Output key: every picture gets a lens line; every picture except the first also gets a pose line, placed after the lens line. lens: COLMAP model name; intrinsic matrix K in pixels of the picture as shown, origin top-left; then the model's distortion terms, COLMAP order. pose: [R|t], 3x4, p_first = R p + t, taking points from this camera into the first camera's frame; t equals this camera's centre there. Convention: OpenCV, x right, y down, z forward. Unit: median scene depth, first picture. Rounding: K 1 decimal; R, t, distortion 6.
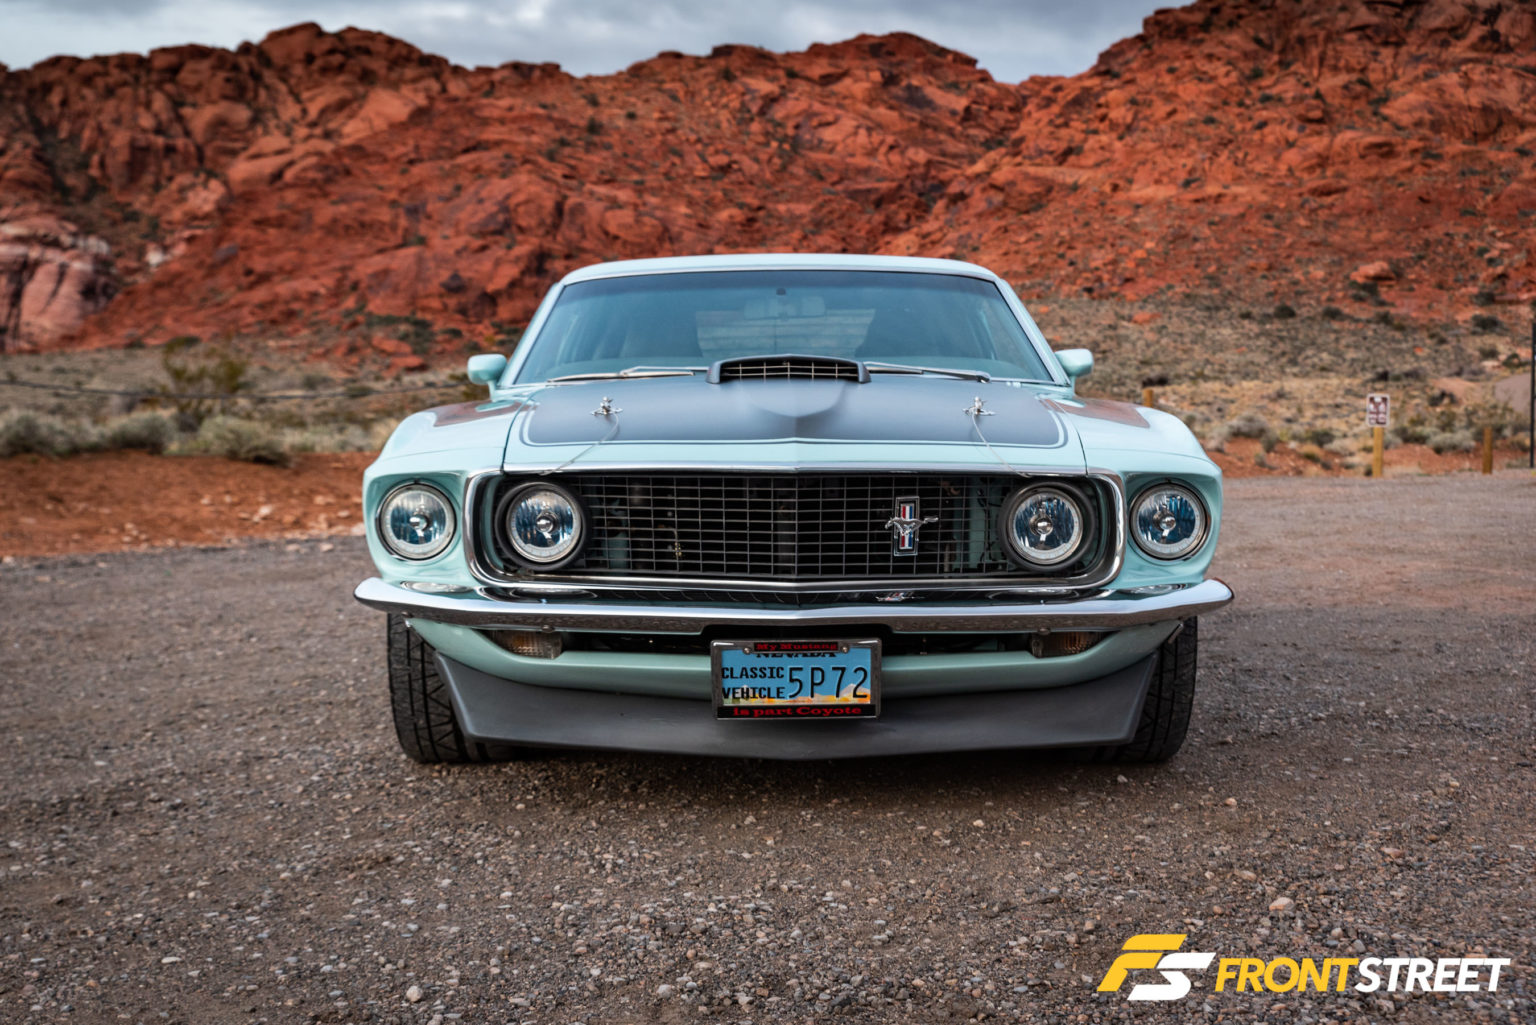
lens RADIAL K [[1902.3, 0, 765.3], [0, 1902.3, 519.0], [0, 0, 1]] dist [-0.005411, 0.000000]
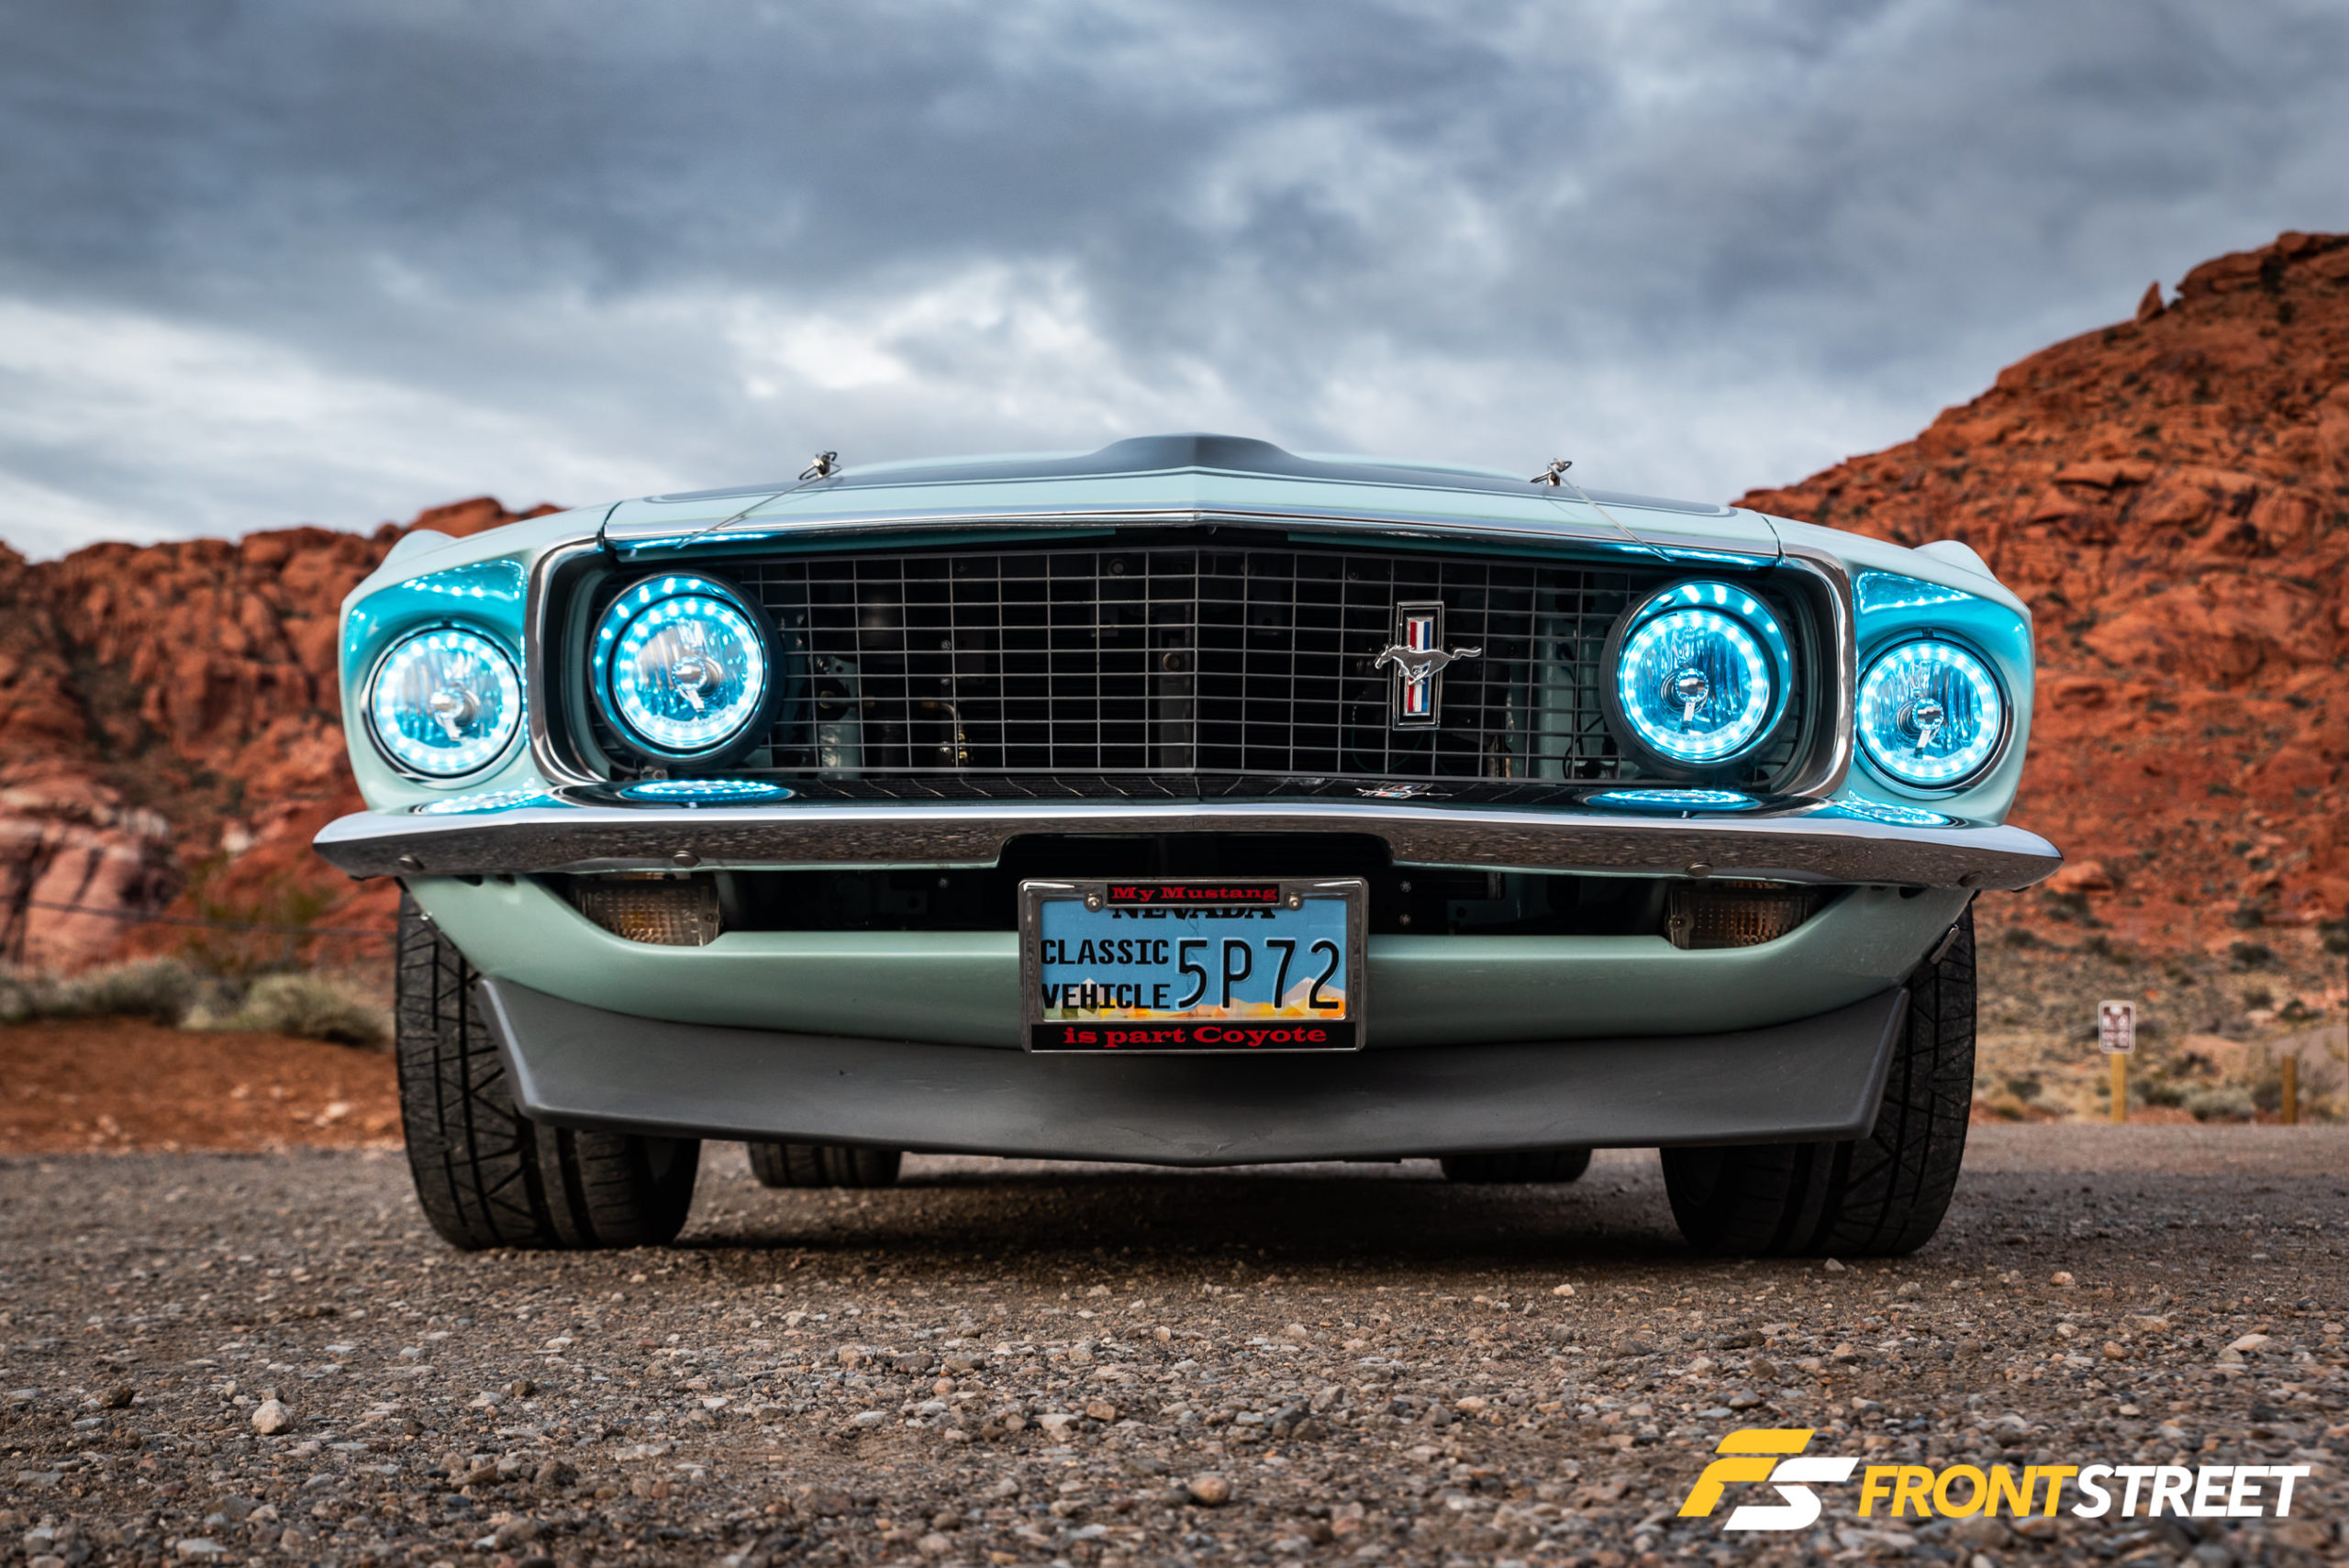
lens RADIAL K [[2890.3, 0, 1201.9], [0, 2890.3, 933.7], [0, 0, 1]] dist [-0.008371, 0.000000]
pose [[0.999880, 0.007700, 0.013430, 0.006317], [-0.006165, 0.993824, -0.110796, 0.119161], [-0.014200, 0.110700, 0.993752, 0.197209]]
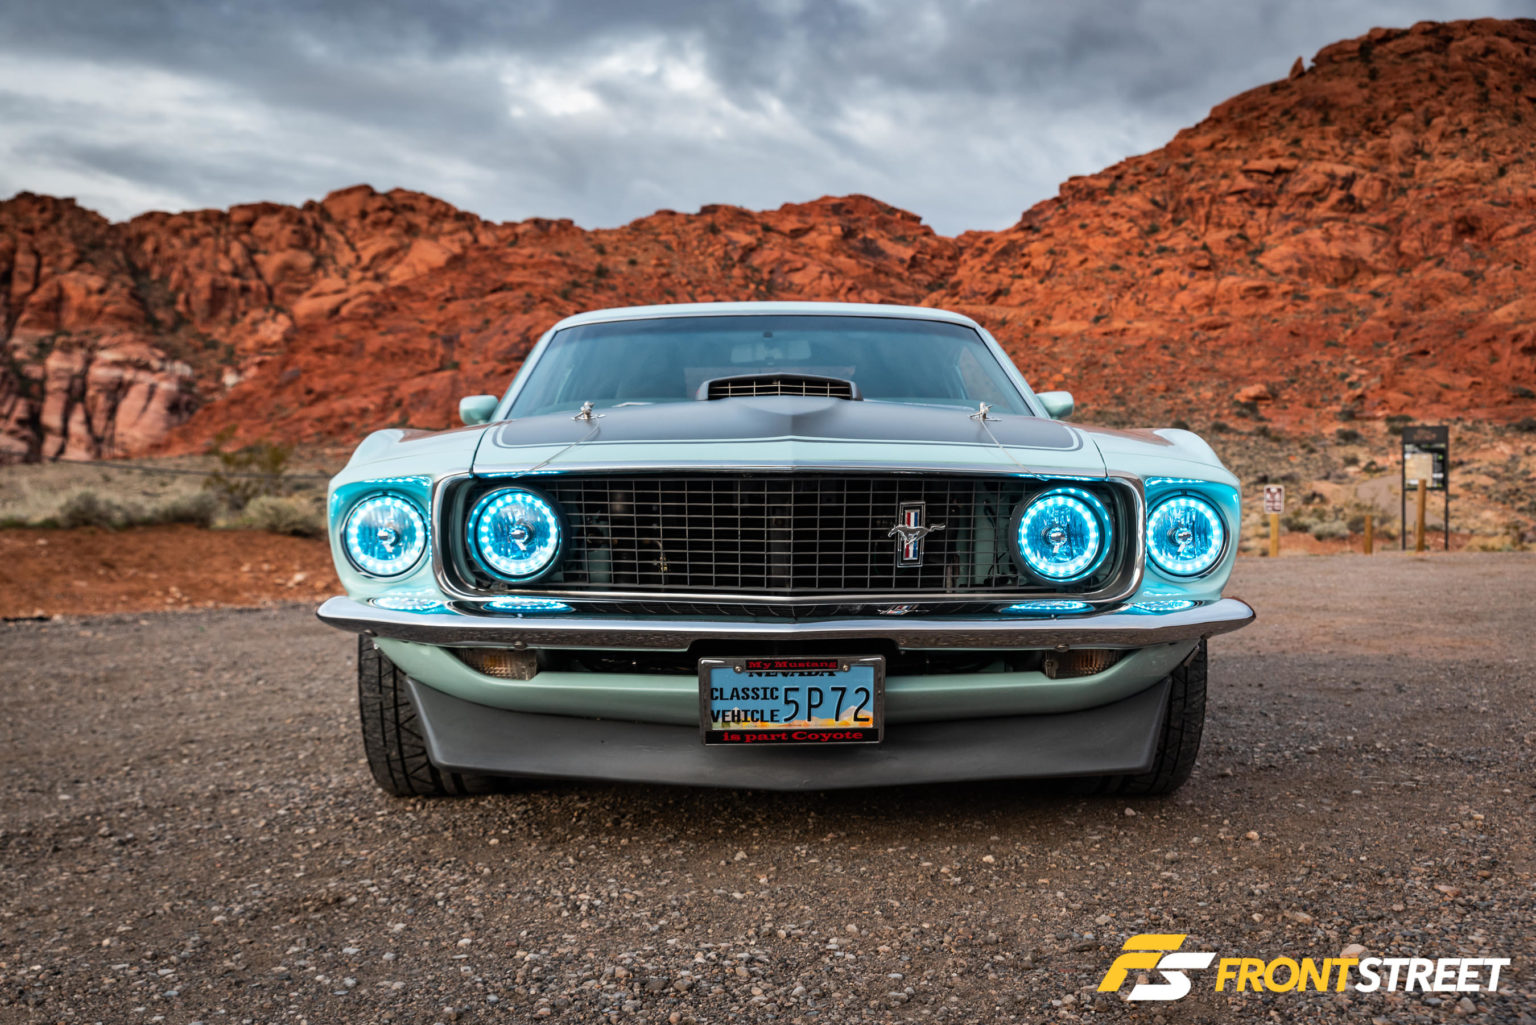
lens RADIAL K [[1599.5, 0, 763.6], [0, 1599.5, 522.9], [0, 0, 1]] dist [-0.009975, 0.000000]
pose [[0.999926, 0.001079, 0.012110, -0.005090], [-0.000486, 0.998805, -0.048873, 0.027398], [-0.012148, 0.048864, 0.998732, 0.171518]]
